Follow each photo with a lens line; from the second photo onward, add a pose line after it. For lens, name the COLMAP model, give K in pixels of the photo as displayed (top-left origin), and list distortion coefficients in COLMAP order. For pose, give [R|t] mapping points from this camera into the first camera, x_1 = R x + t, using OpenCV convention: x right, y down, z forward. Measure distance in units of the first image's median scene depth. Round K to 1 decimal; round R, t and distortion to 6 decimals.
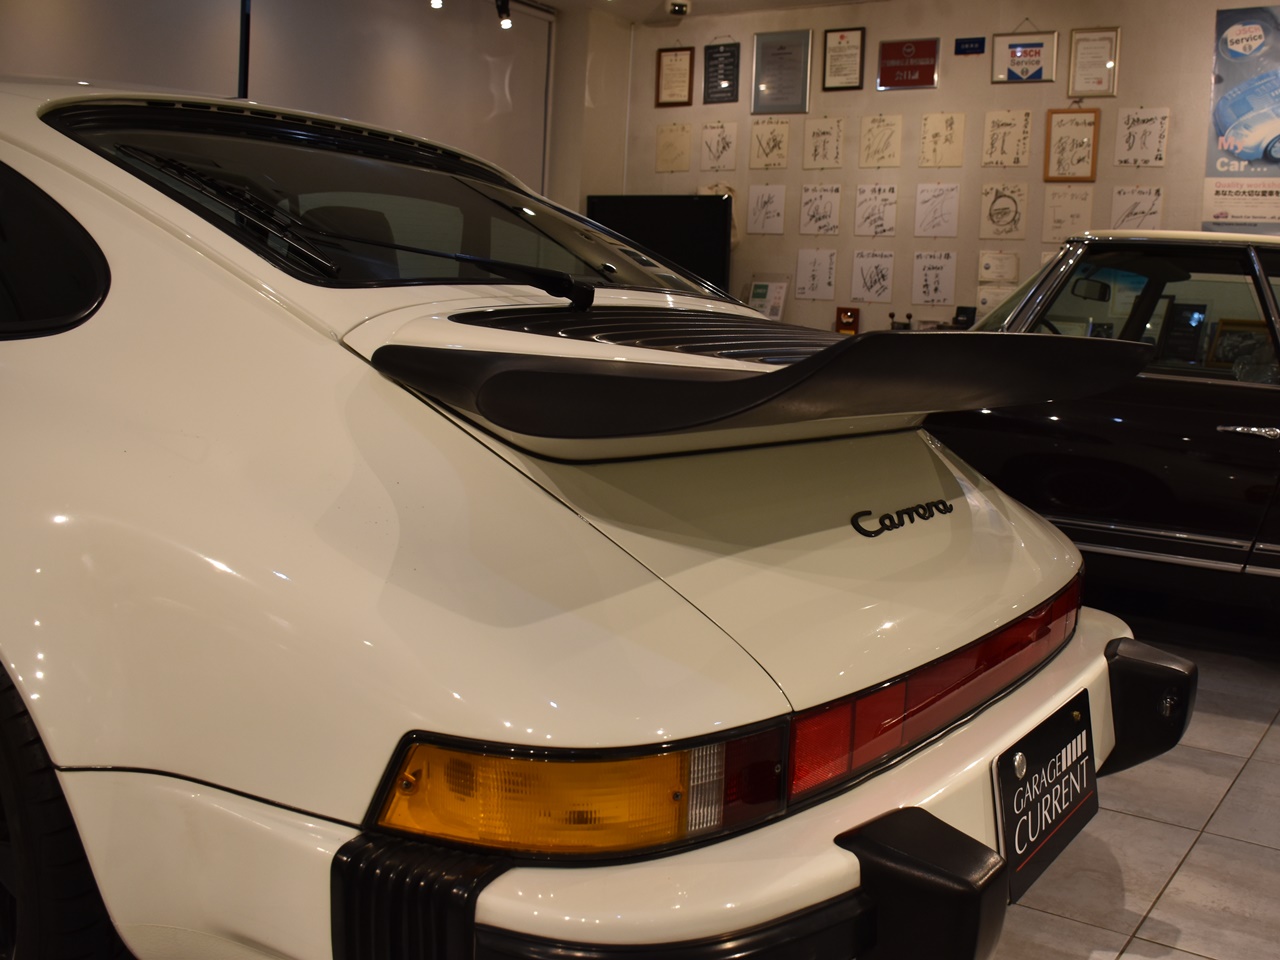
lens RADIAL K [[1192.9, 0, 767.1], [0, 1192.9, 446.4], [0, 0, 1]] dist [-0.091489, -0.006347]
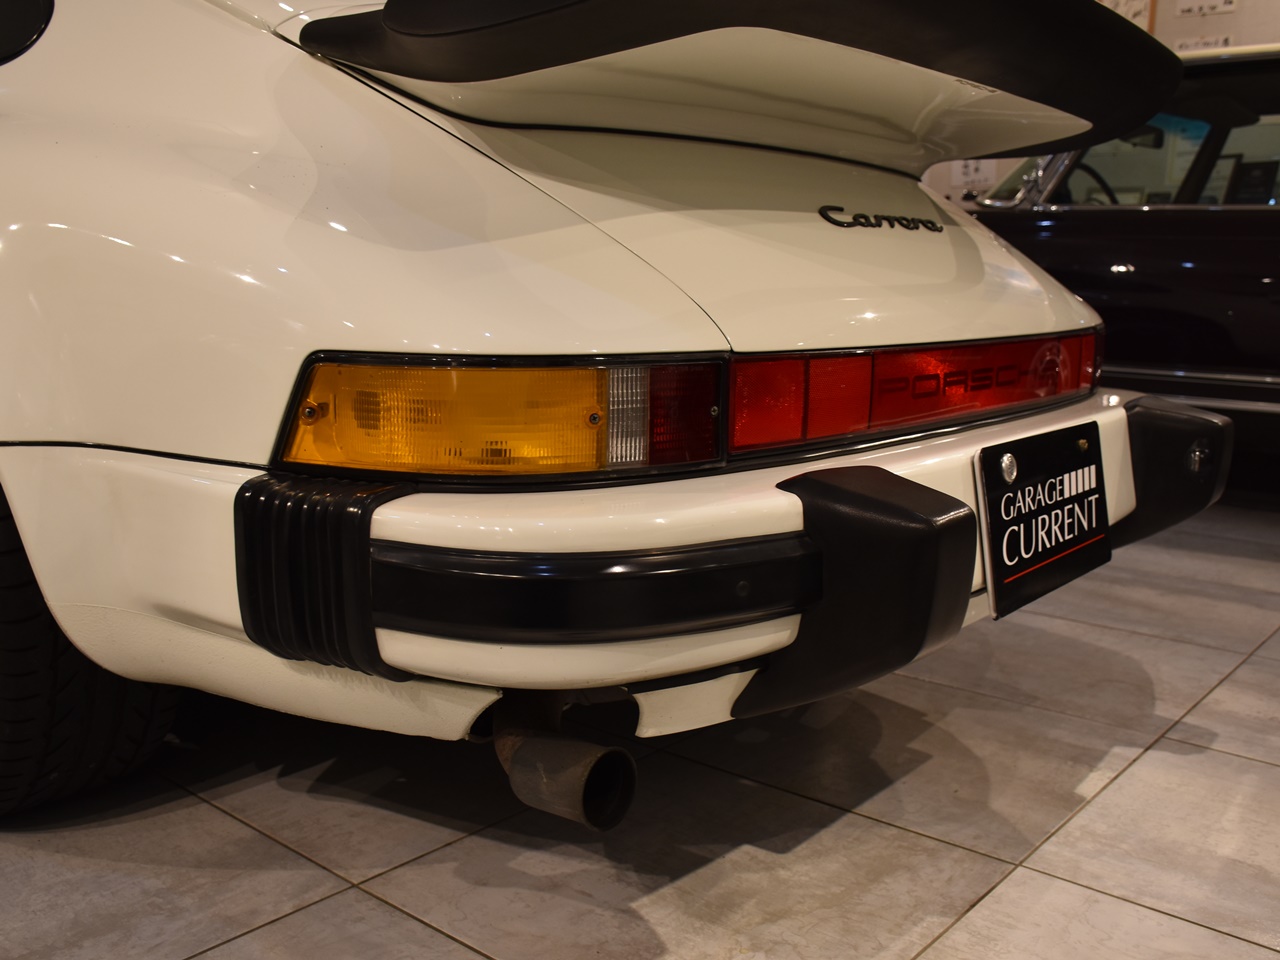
lens RADIAL K [[1198.6, 0, 640.0], [0, 1198.6, 480.0], [0, 0, 1]] dist [-0.066030, 0.019370]
pose [[0.989141, -0.010330, -0.146603, 0.062922], [0.020933, 0.997259, 0.070969, 0.187533], [0.145468, -0.073268, 0.986646, 0.062118]]
